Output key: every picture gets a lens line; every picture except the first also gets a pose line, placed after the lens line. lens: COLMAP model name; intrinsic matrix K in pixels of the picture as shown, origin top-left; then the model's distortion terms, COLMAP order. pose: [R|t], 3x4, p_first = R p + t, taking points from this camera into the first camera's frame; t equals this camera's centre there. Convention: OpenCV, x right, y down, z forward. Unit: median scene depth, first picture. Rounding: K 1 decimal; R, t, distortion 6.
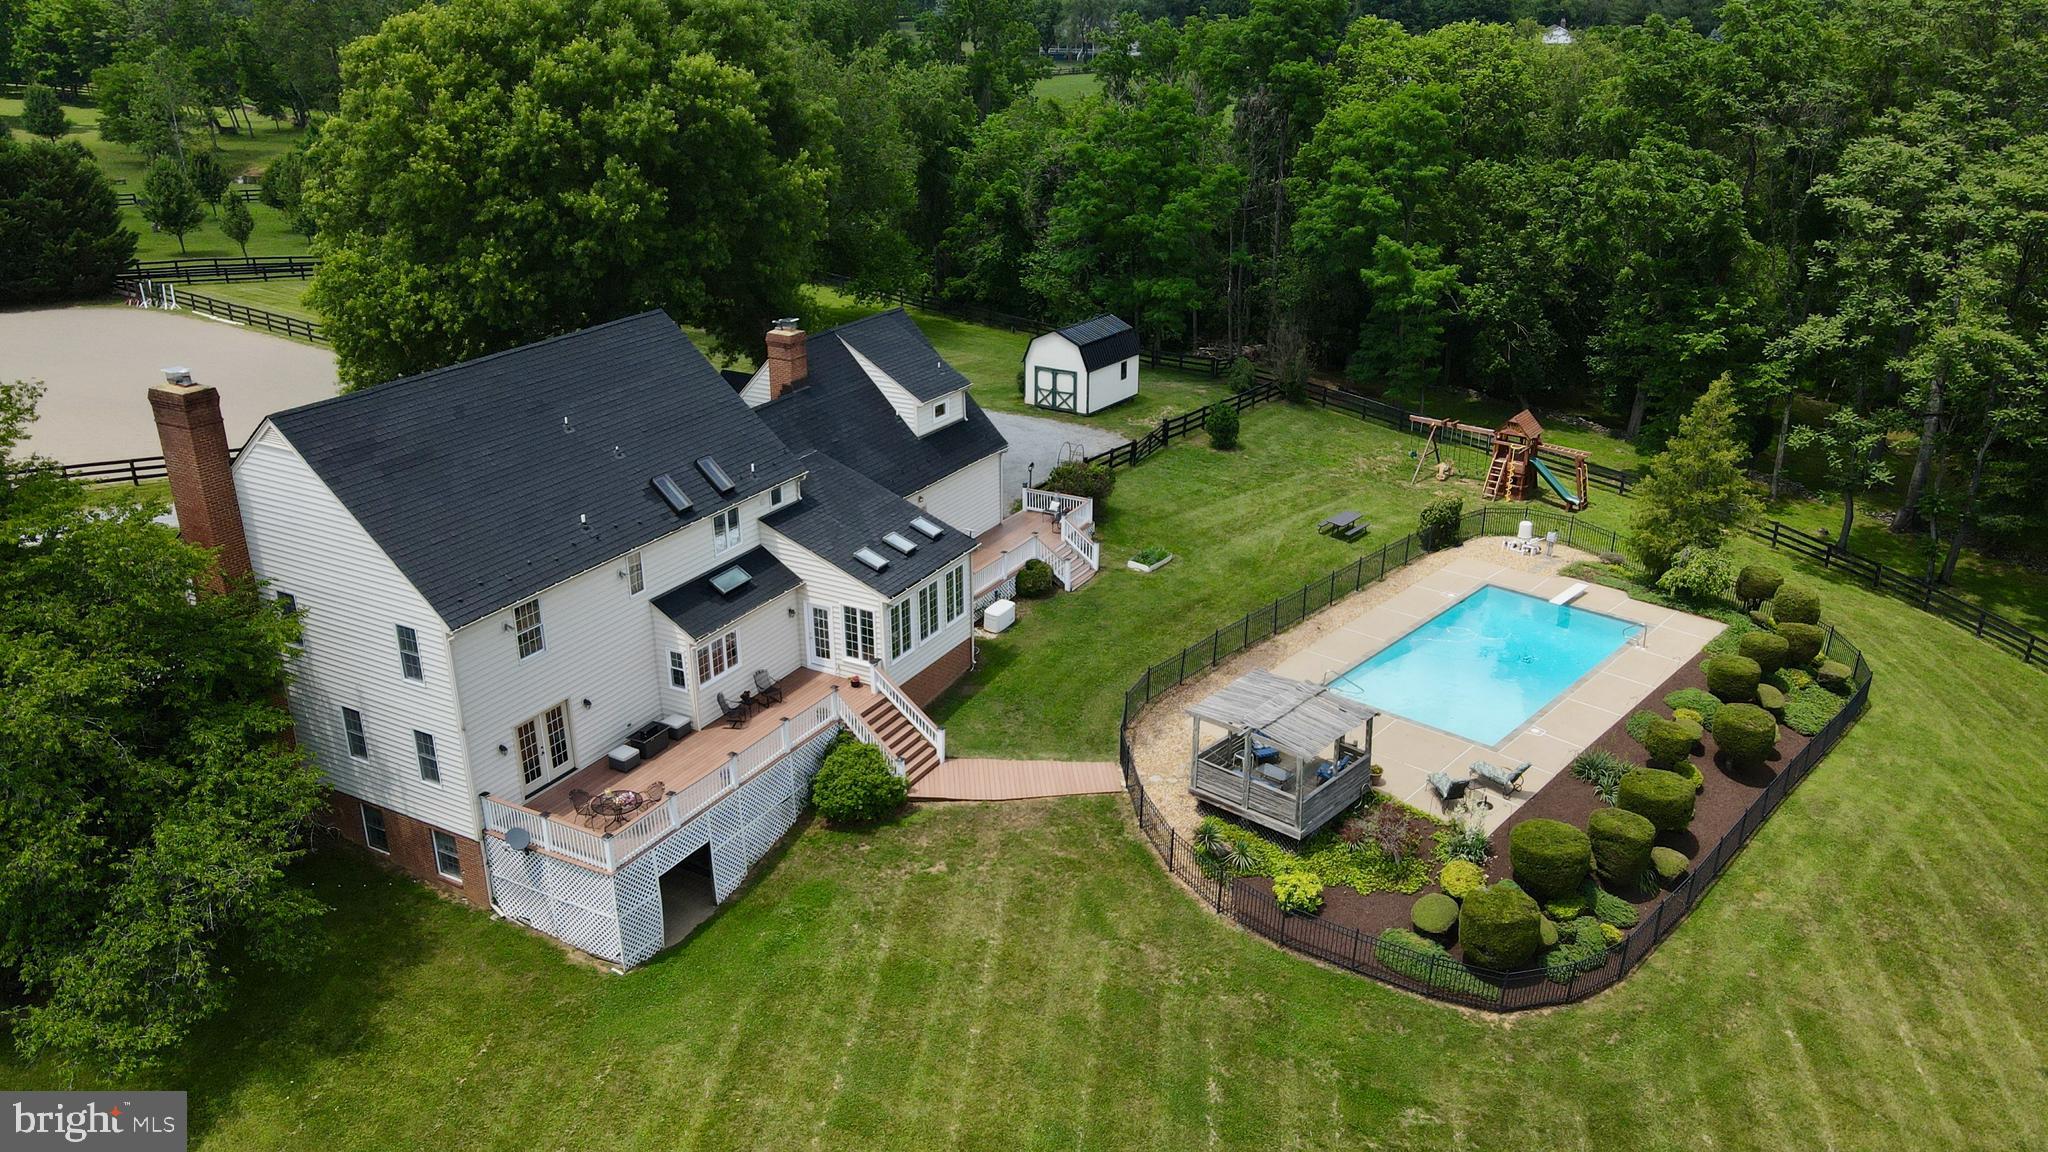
lens RADIAL K [[1523.8, 0, 1027.5], [0, 1523.8, 579.4], [0, 0, 1]] dist [-0.003654, 0.030347]
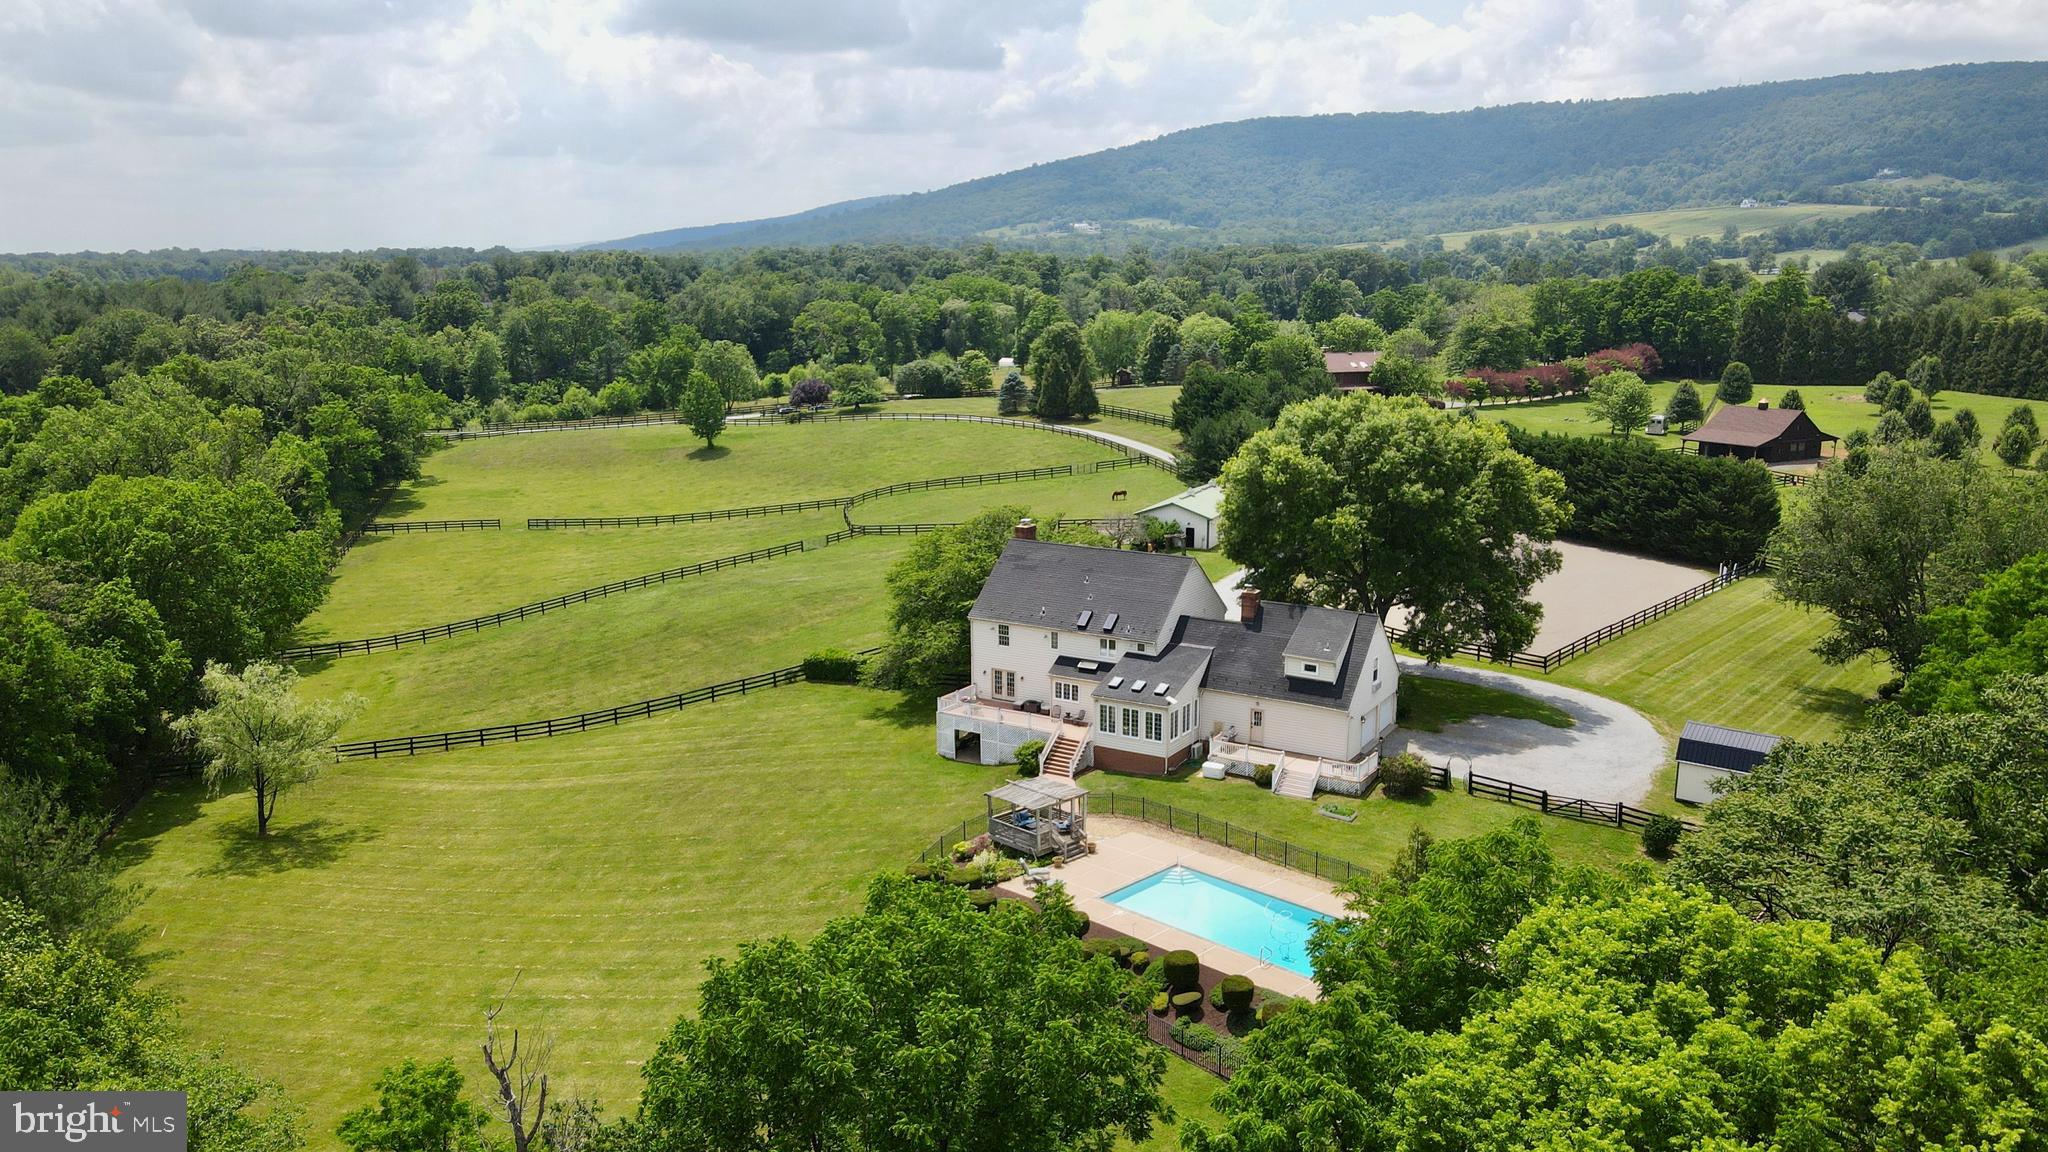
lens RADIAL K [[1523.8, 0, 1030.5], [0, 1523.8, 574.1], [0, 0, 1]] dist [-0.003654, 0.030347]
pose [[-0.042558, 0.200607, -0.978747, 1.918511], [-0.369864, 0.906870, 0.201957, -0.527971], [0.928111, 0.370598, 0.035603, 0.789369]]
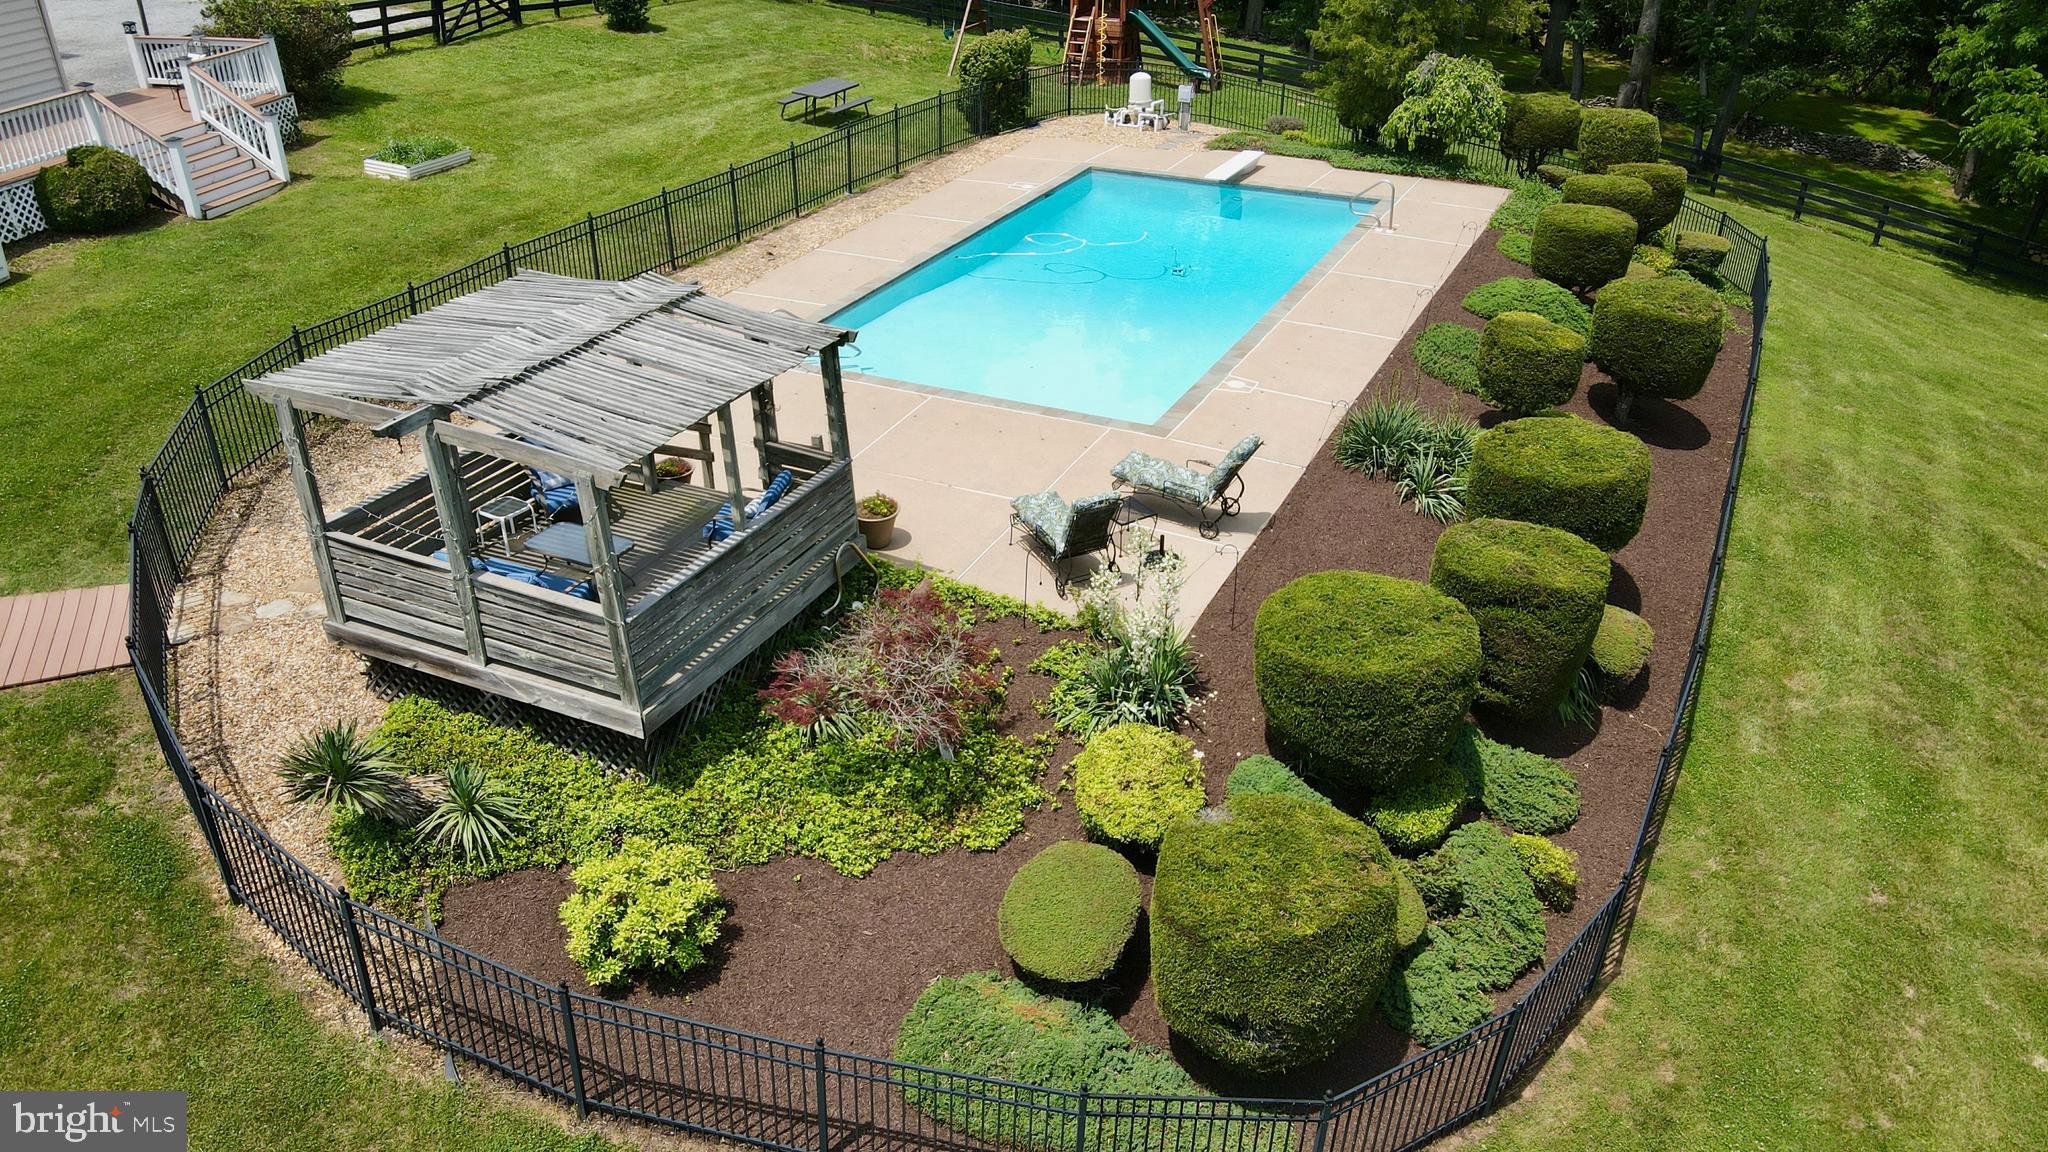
lens RADIAL K [[1523.8, 0, 1019.3], [0, 1523.8, 593.8], [0, 0, 1]] dist [-0.003654, 0.030347]
pose [[0.960406, -0.137359, 0.242391, 0.167839], [0.104412, 0.984061, 0.143950, 0.095574], [-0.258301, -0.112941, 0.959440, 0.626042]]
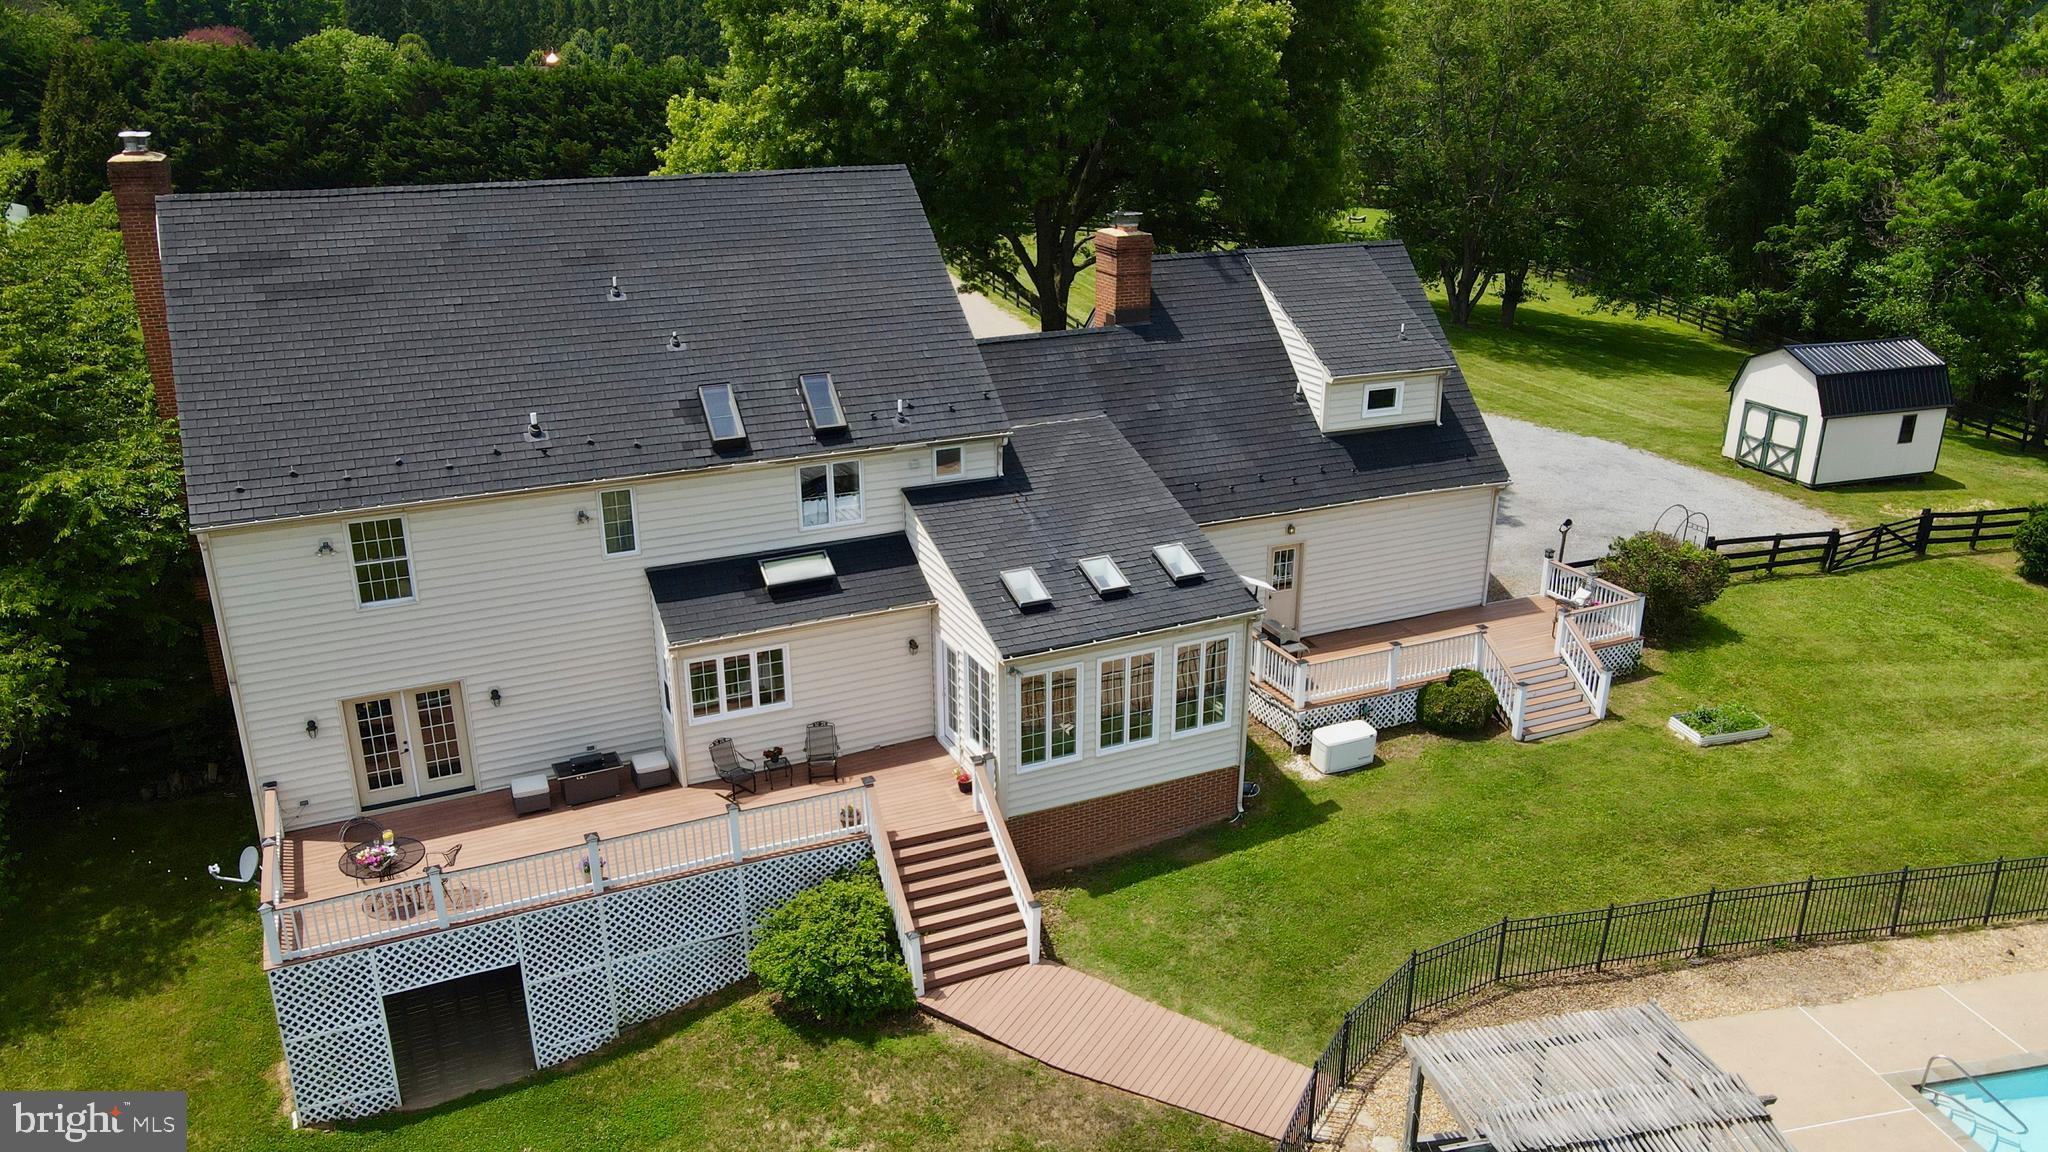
lens RADIAL K [[1523.8, 0, 1018.8], [0, 1523.8, 592.0], [0, 0, 1]] dist [-0.003654, 0.030347]
pose [[0.806630, 0.208458, -0.553076, 0.226450], [-0.220668, 0.974292, 0.045386, -0.038735], [0.548319, 0.085437, 0.831893, 0.524043]]
